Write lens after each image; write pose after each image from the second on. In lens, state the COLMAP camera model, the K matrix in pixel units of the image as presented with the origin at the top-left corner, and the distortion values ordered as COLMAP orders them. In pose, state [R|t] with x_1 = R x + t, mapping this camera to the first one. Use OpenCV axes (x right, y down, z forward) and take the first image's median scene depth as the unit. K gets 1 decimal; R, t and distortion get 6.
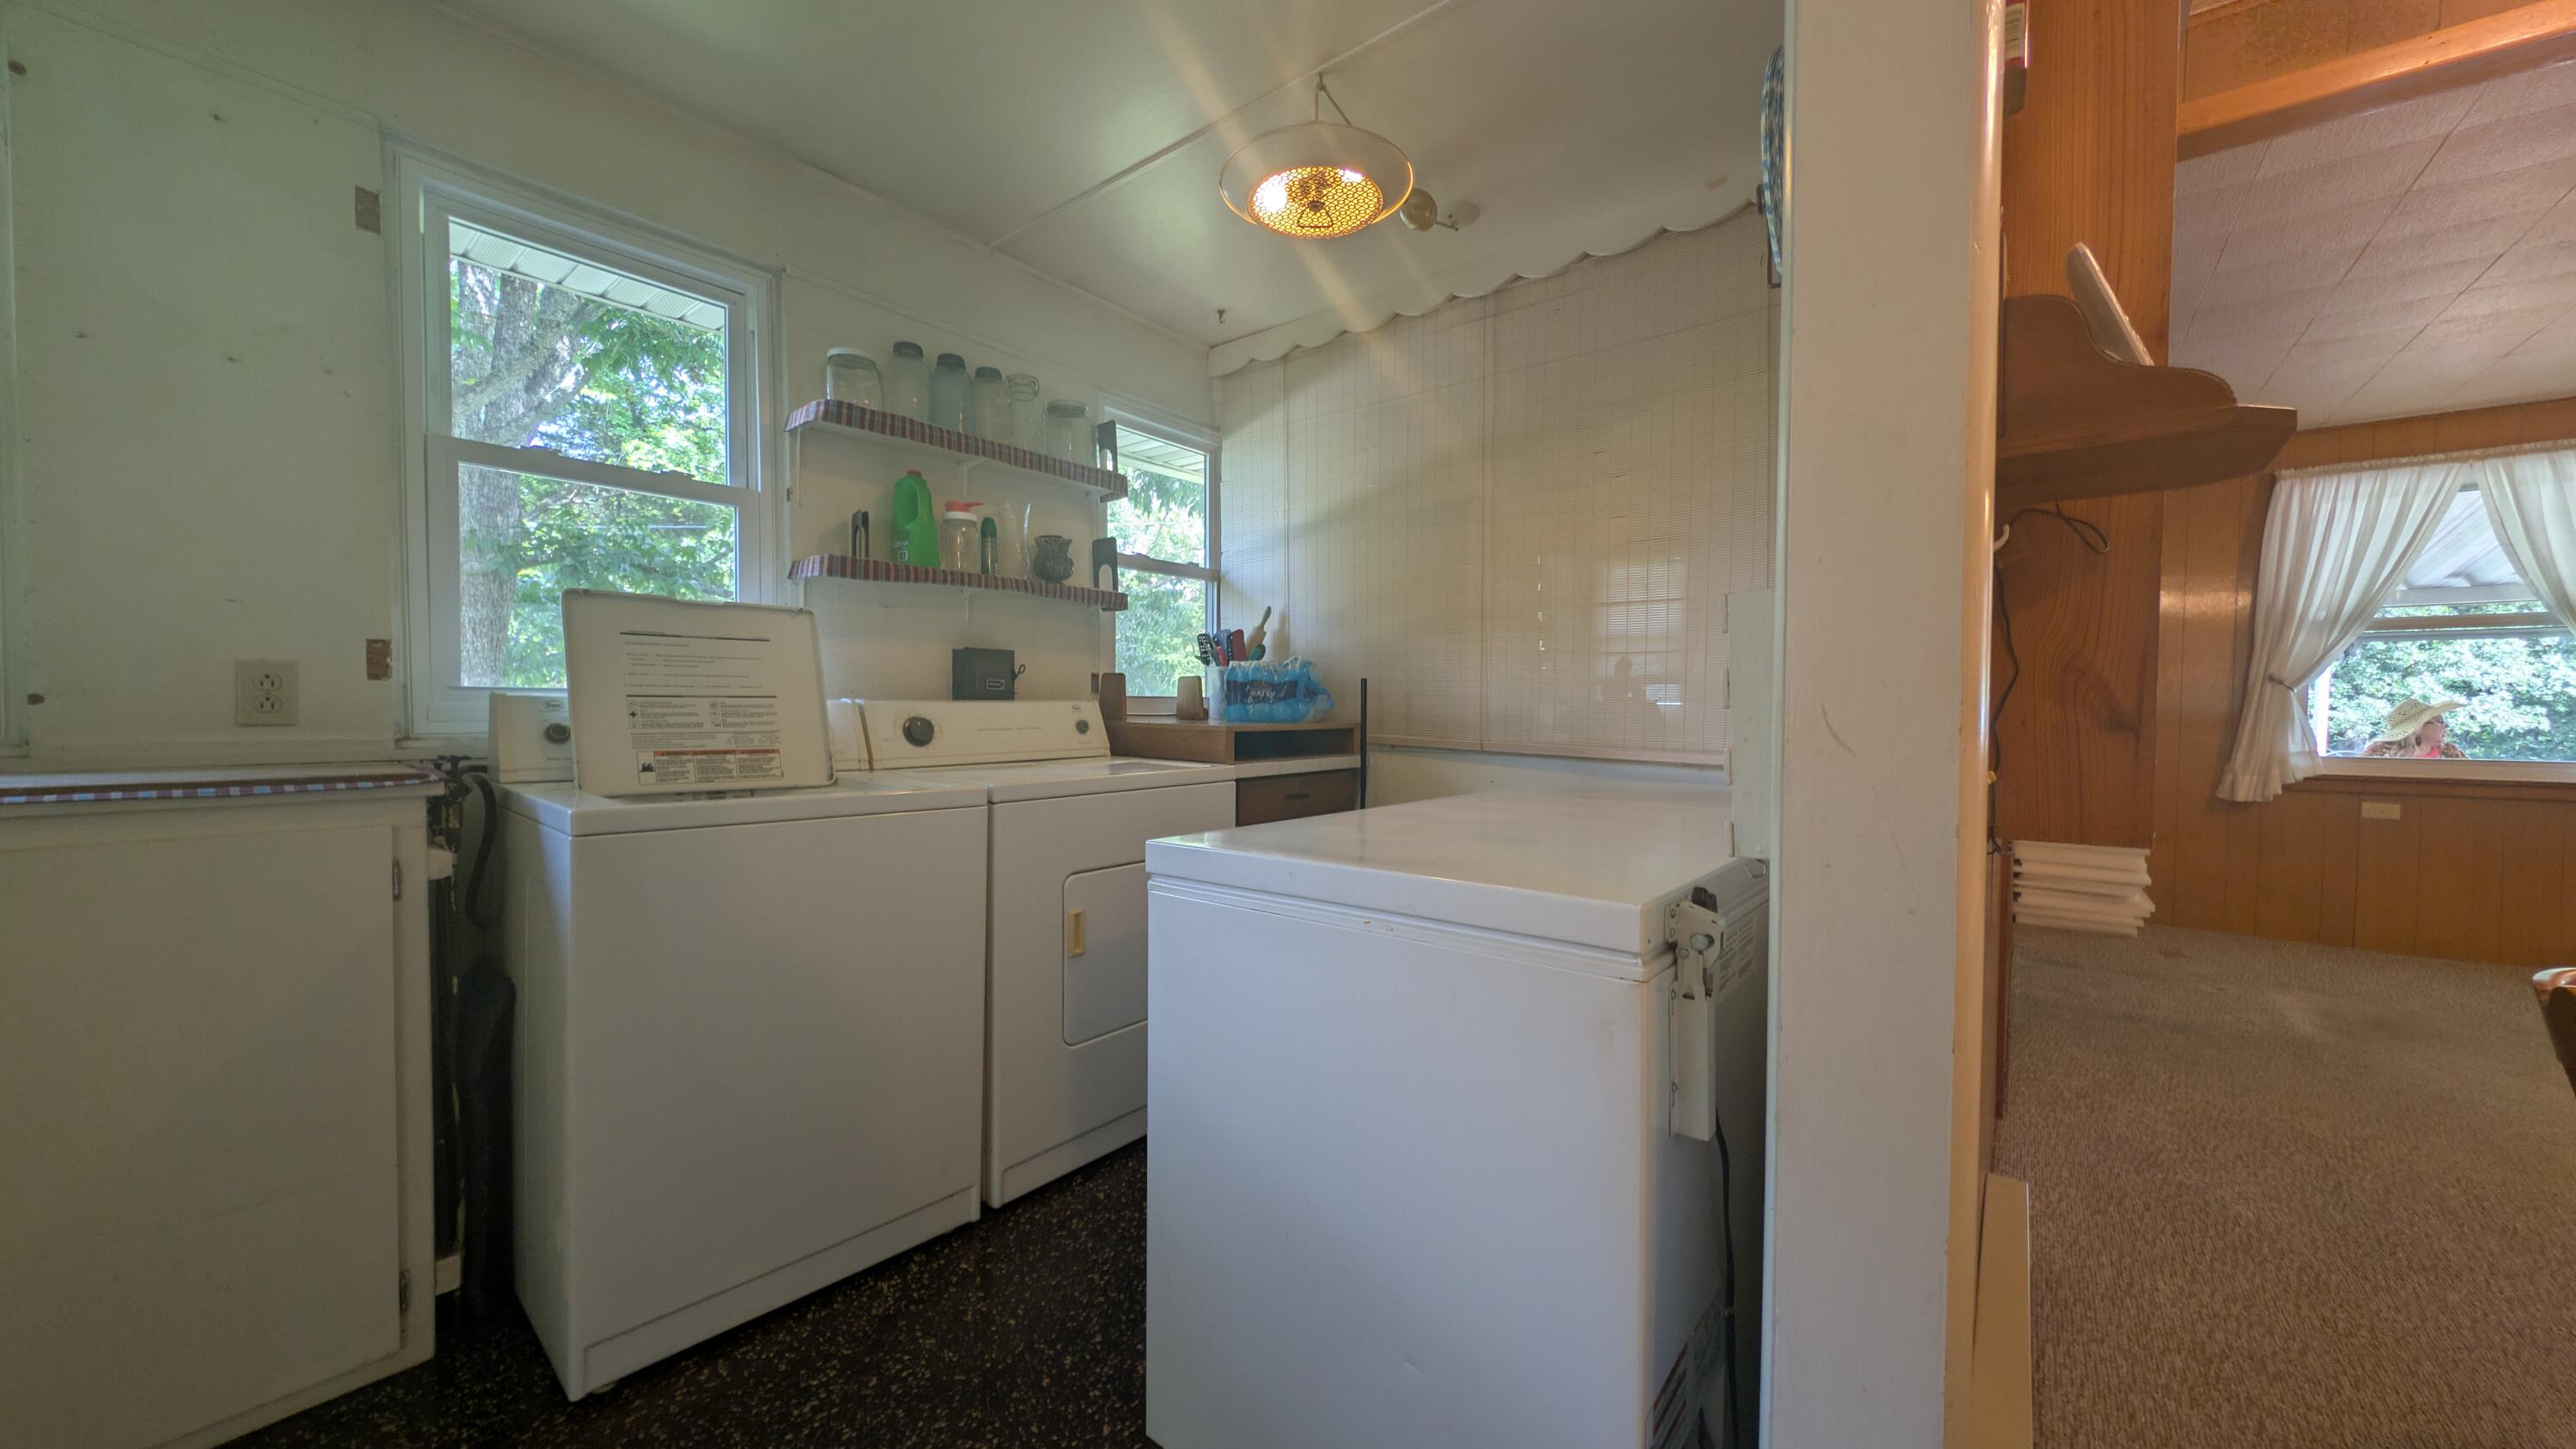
lens RADIAL K [[915.9, 0, 1281.2], [0, 915.9, 732.5], [0, 0, 1]] dist [-0.002895, -0.000039]
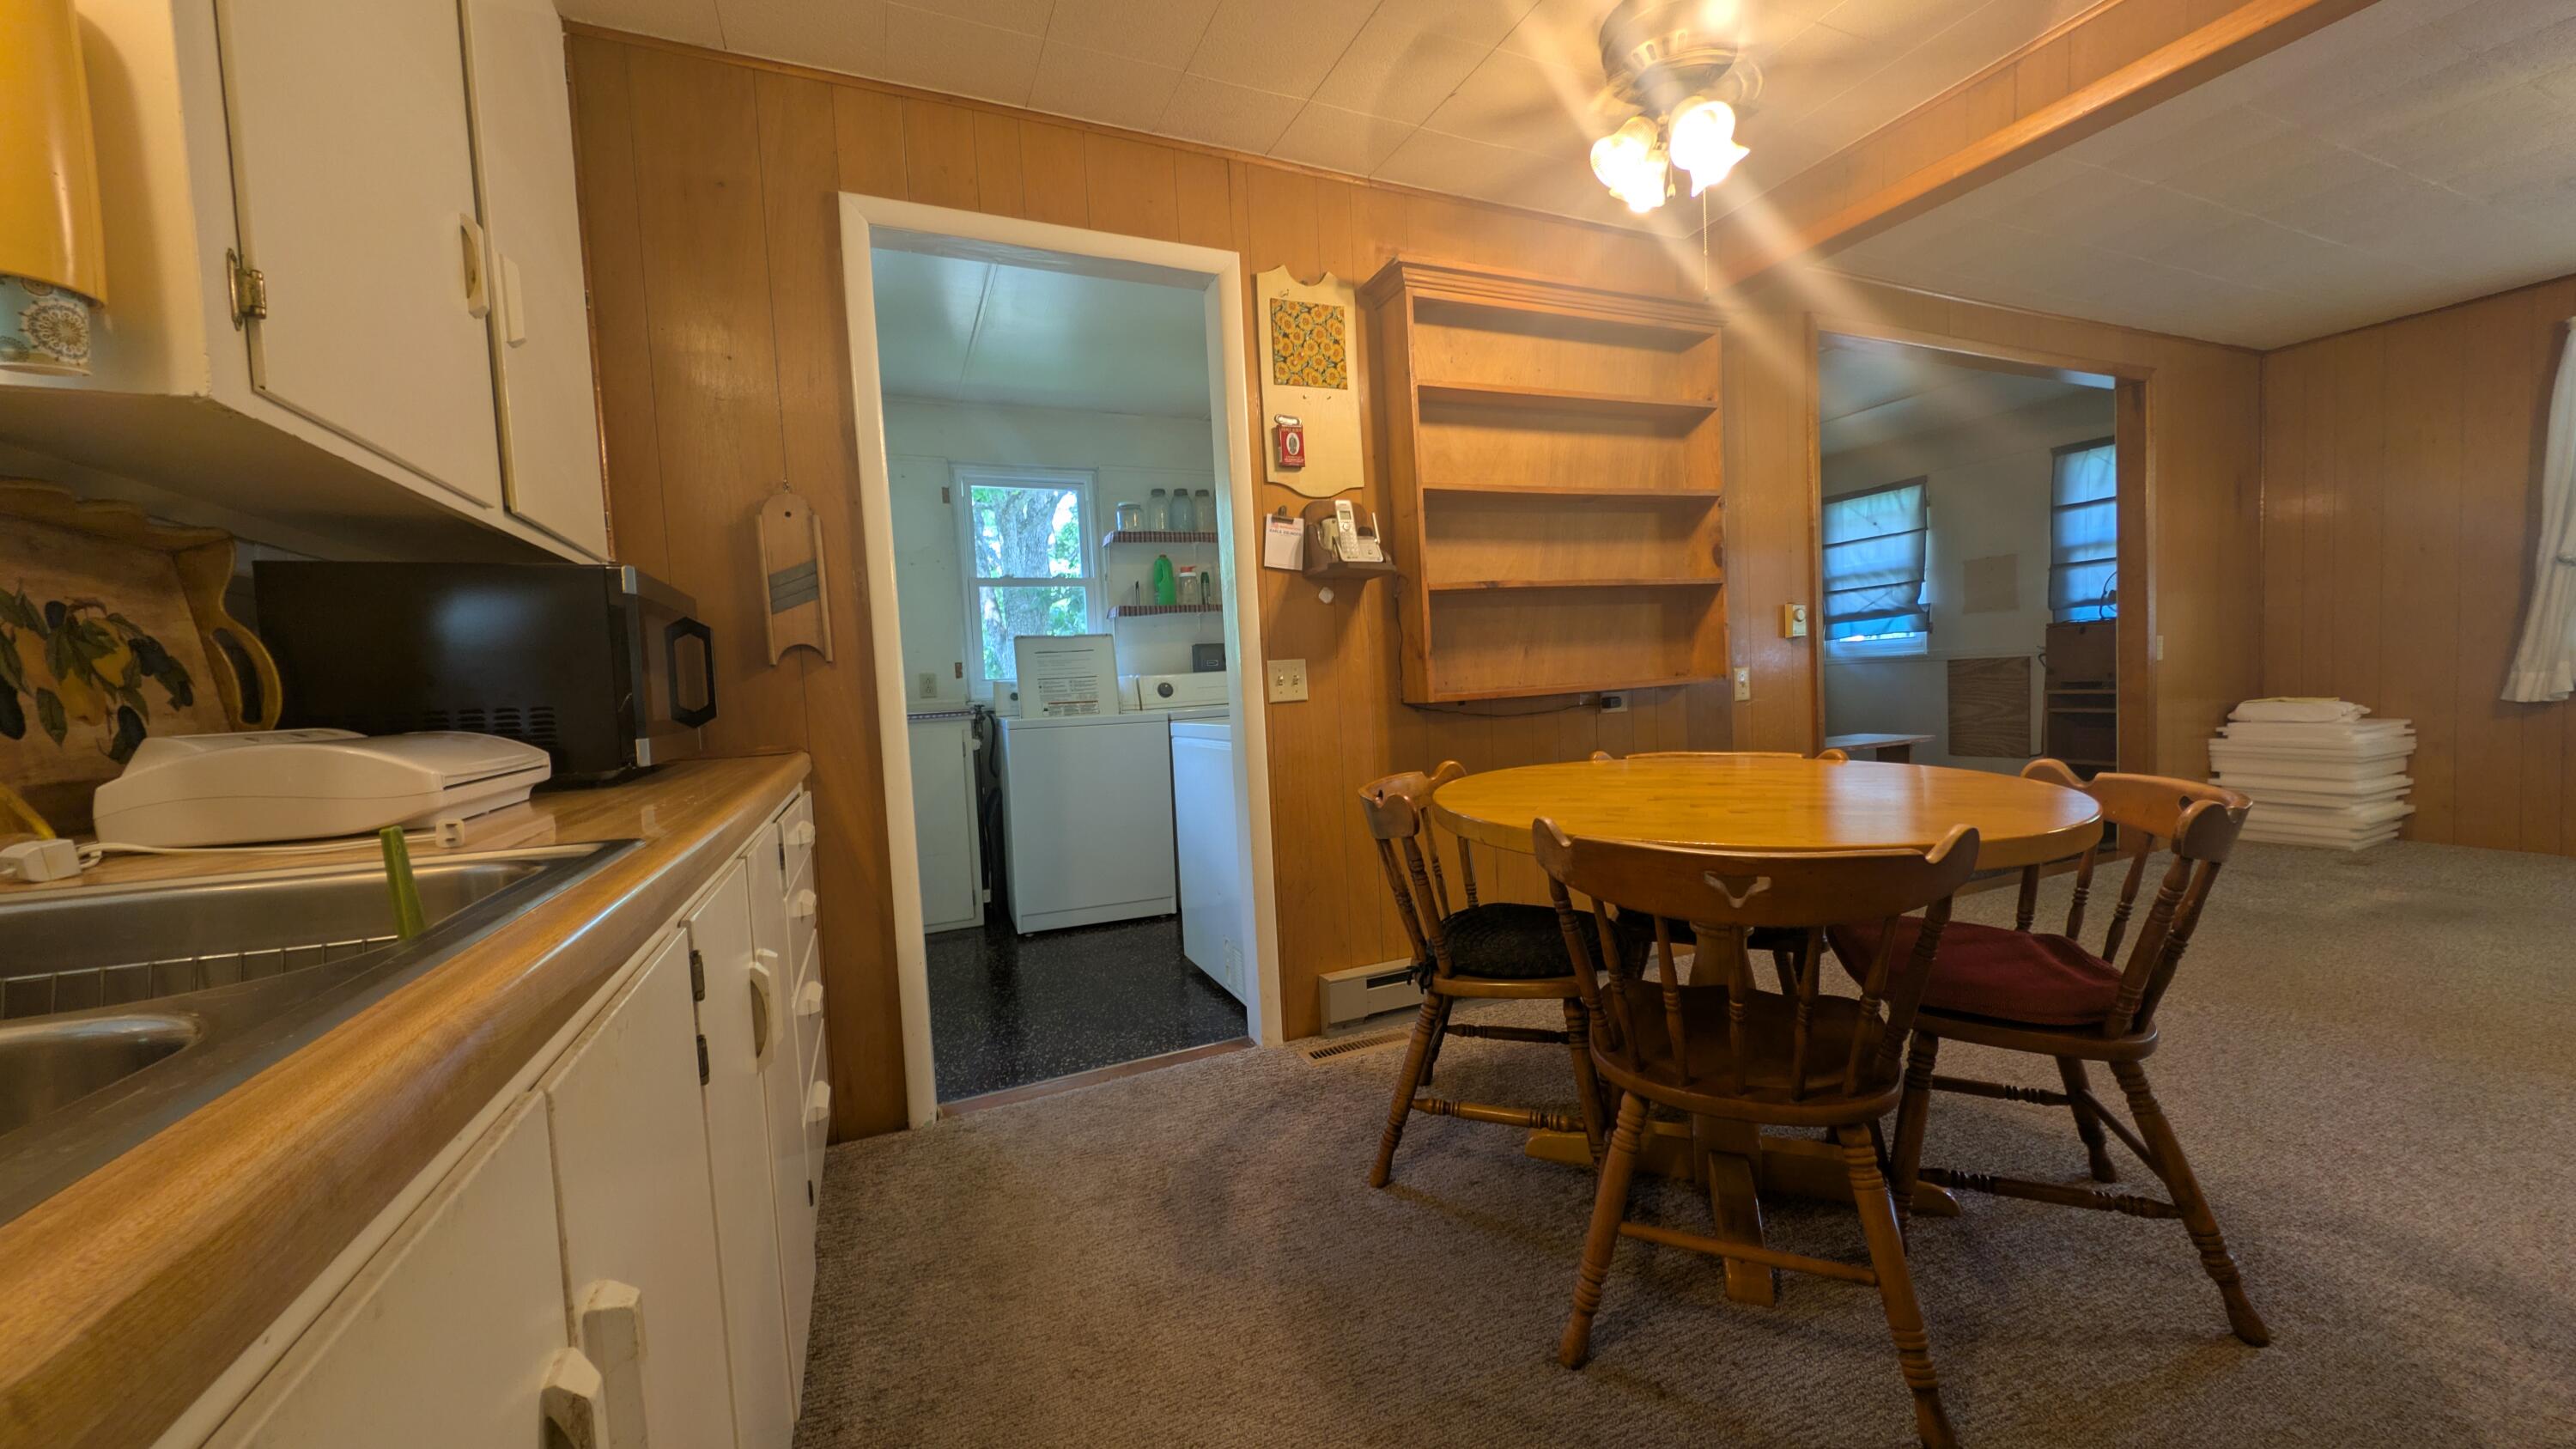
lens RADIAL K [[915.9, 0, 1281.2], [0, 915.9, 732.5], [0, 0, 1]] dist [-0.002895, -0.000039]
pose [[0.882471, -0.027776, -0.469546, 0.790014], [0.045351, 0.998629, 0.026159, 0.053227], [0.468176, -0.044379, 0.882520, -0.665804]]
